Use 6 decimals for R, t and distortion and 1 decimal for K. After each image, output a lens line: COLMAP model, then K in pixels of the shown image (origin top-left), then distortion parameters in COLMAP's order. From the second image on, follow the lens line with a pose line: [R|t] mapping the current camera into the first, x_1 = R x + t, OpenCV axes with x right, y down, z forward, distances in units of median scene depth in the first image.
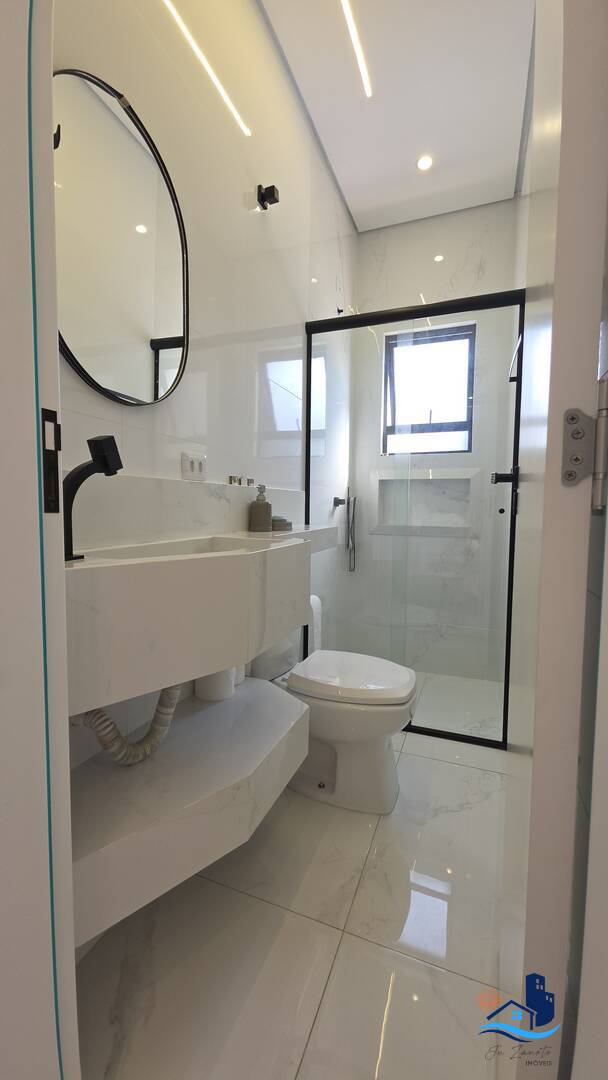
lens RADIAL K [[432.5, 0, 309.7], [0, 432.5, 537.1], [0, 0, 1]] dist [0.012731, -0.008464]
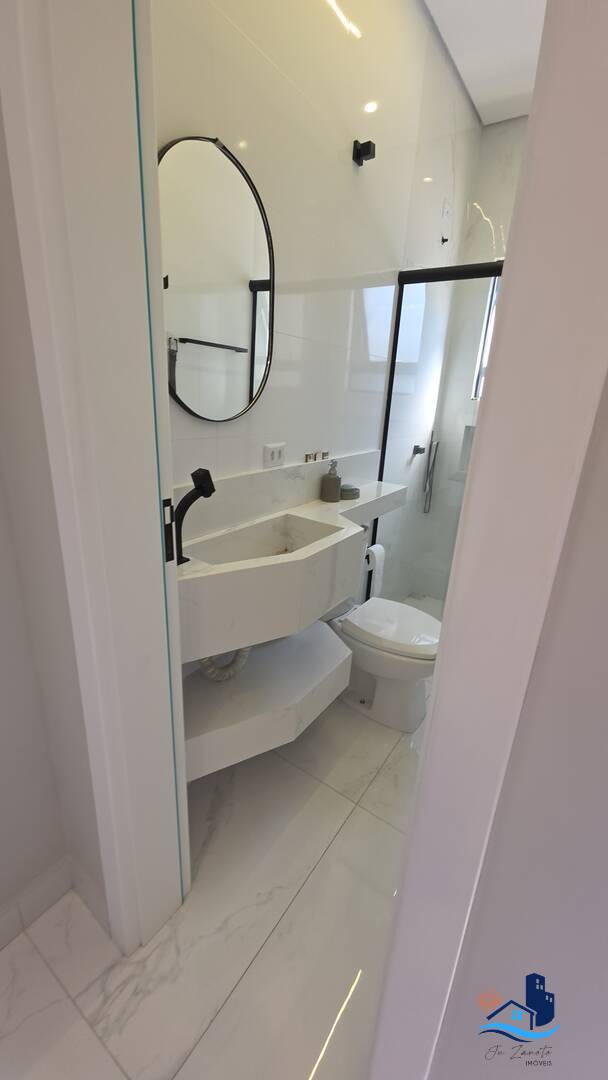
lens RADIAL K [[432.5, 0, 309.7], [0, 432.5, 537.1], [0, 0, 1]] dist [0.012731, -0.008464]
pose [[0.972753, 0.110954, -0.203568, 0.084961], [-0.058099, 0.966692, 0.249262, -0.217059], [0.224444, -0.230643, 0.946799, -0.143085]]
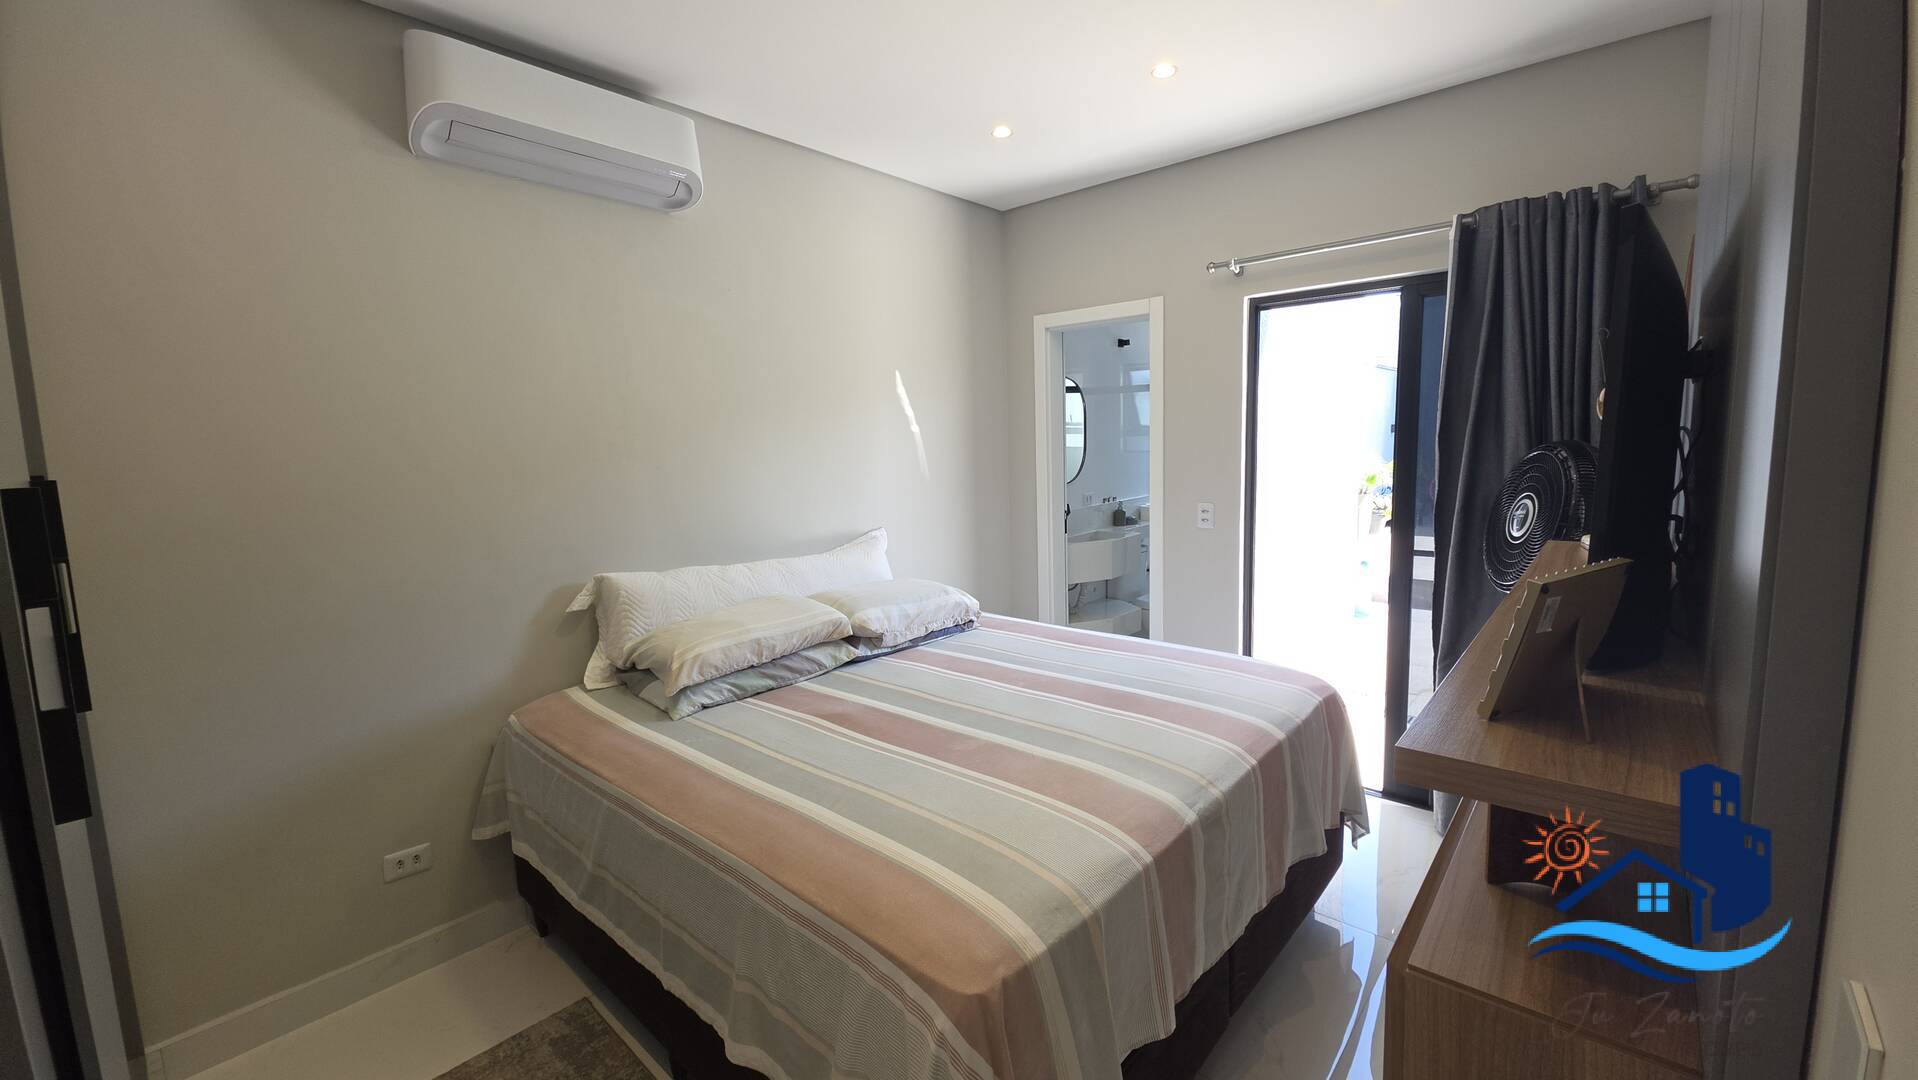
lens RADIAL K [[768.0, 0, 954.0], [0, 768.0, 526.8], [0, 0, 1]] dist [0.012731, -0.008464]
pose [[0.937456, 0.003820, -0.348084, 0.394367], [0.014805, 0.998598, 0.050830, -0.201456], [0.347790, -0.052804, 0.936084, -2.513071]]
